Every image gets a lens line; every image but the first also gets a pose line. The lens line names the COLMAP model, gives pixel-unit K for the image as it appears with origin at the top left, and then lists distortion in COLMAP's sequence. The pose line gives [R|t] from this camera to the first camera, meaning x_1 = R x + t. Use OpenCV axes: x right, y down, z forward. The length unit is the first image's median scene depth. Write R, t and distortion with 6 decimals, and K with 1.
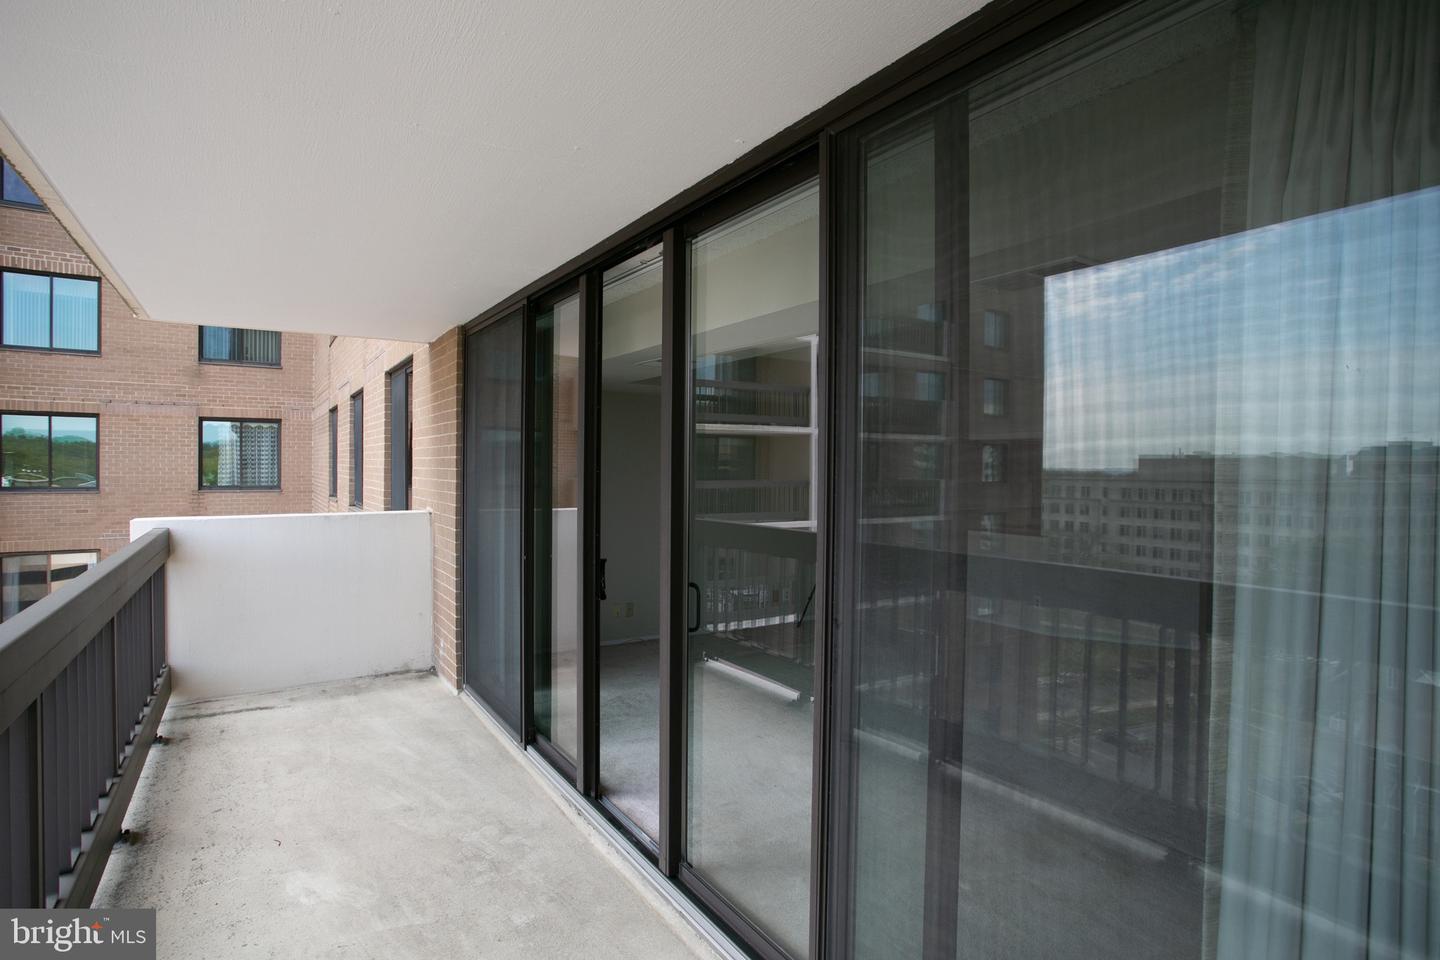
lens RADIAL K [[746.2, 0, 724.0], [0, 746.2, 477.5], [0, 0, 1]] dist [-0.062784, 0.034438]
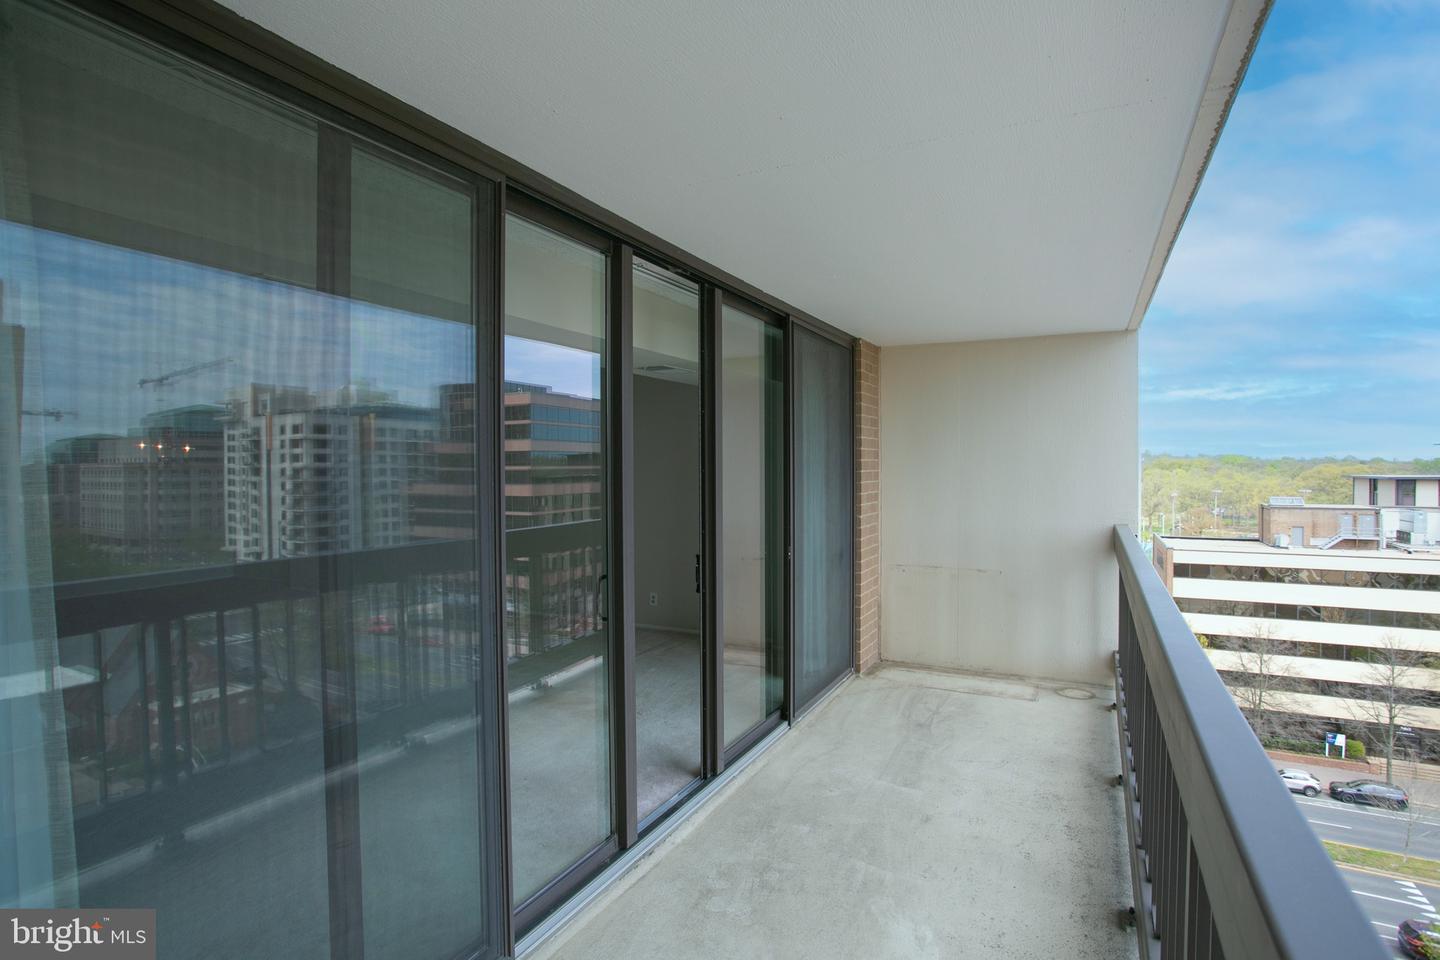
lens RADIAL K [[746.2, 0, 724.0], [0, 746.2, 477.5], [0, 0, 1]] dist [-0.062784, 0.034438]
pose [[-0.515520, -0.020609, 0.856630, -1.127374], [0.007642, 0.999560, 0.028647, -0.028838], [-0.856843, 0.021314, -0.515136, 1.549987]]
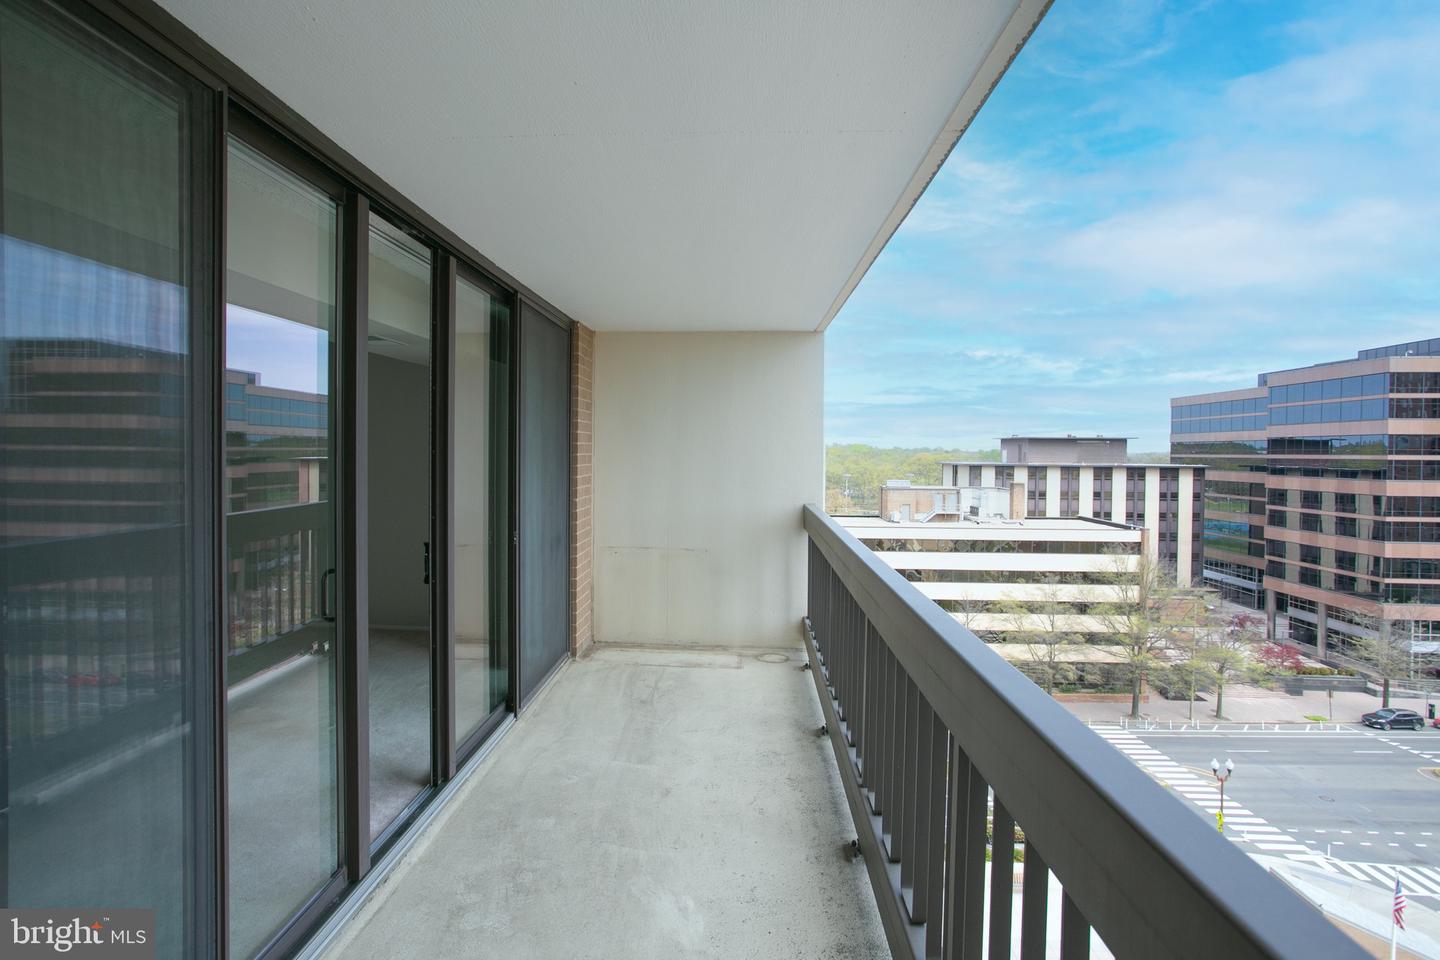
lens RADIAL K [[742.4, 0, 700.0], [0, 742.4, 460.7], [0, 0, 1]] dist [-0.056571, 0.049974]
pose [[-0.808528, -0.023155, 0.588002, -1.045569], [-0.009285, 0.999603, 0.026596, -0.024927], [-0.588384, 0.016043, -0.808422, 1.614210]]
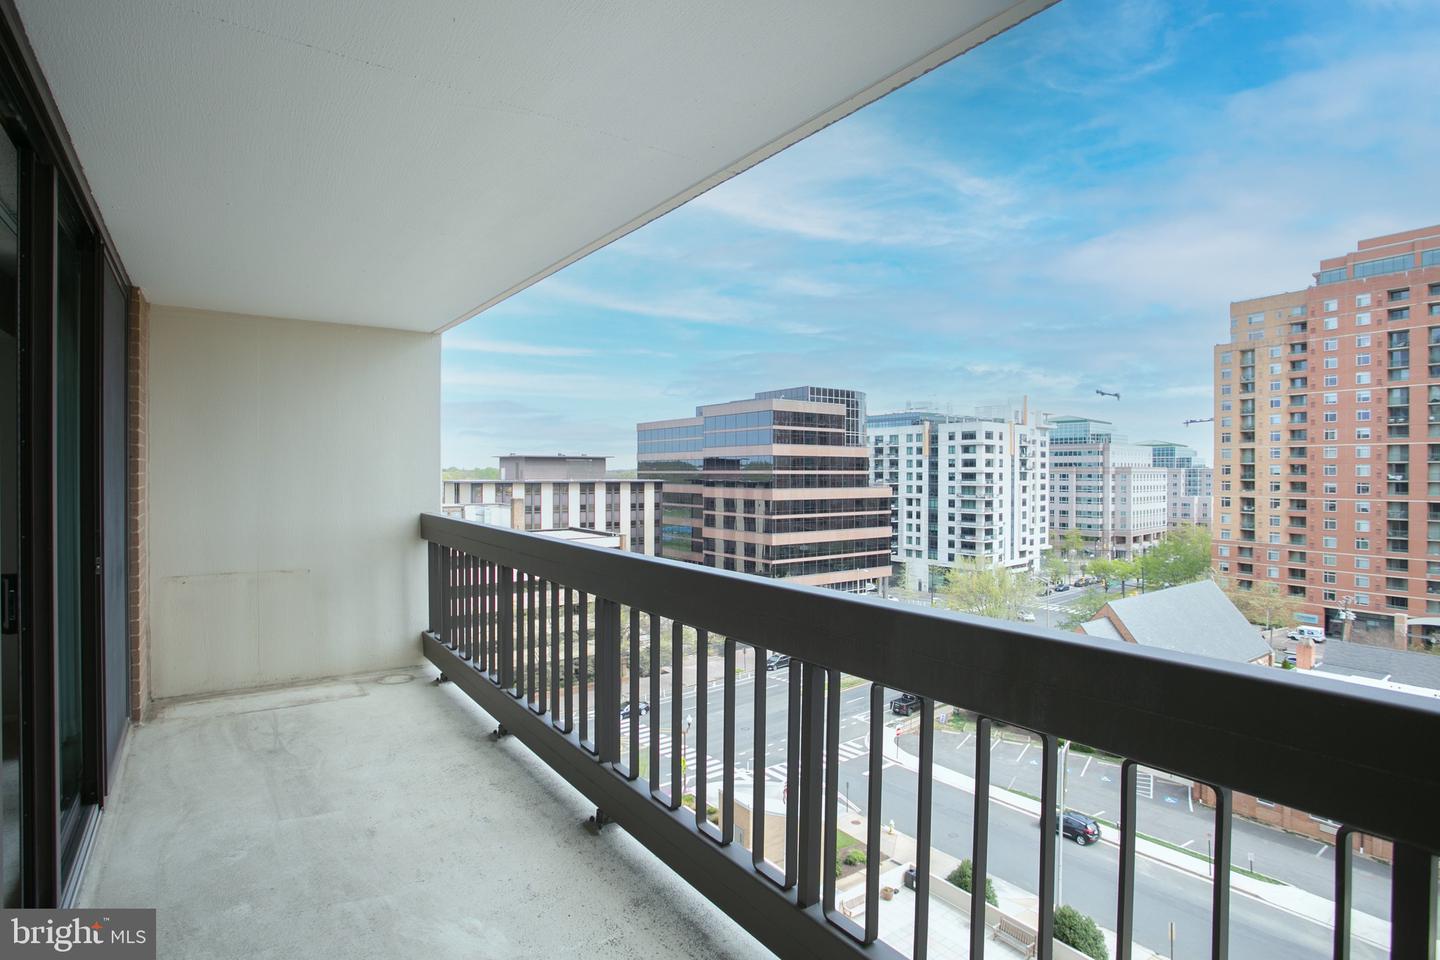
lens RADIAL K [[734.3, 0, 716.6], [0, 734.3, 472.3], [0, 0, 1]] dist [-0.056634, 0.027079]
pose [[-0.998397, -0.011175, -0.055478, -0.748714], [-0.011743, 0.999882, 0.009919, 0.012016], [0.055361, 0.010555, -0.998411, 1.738229]]
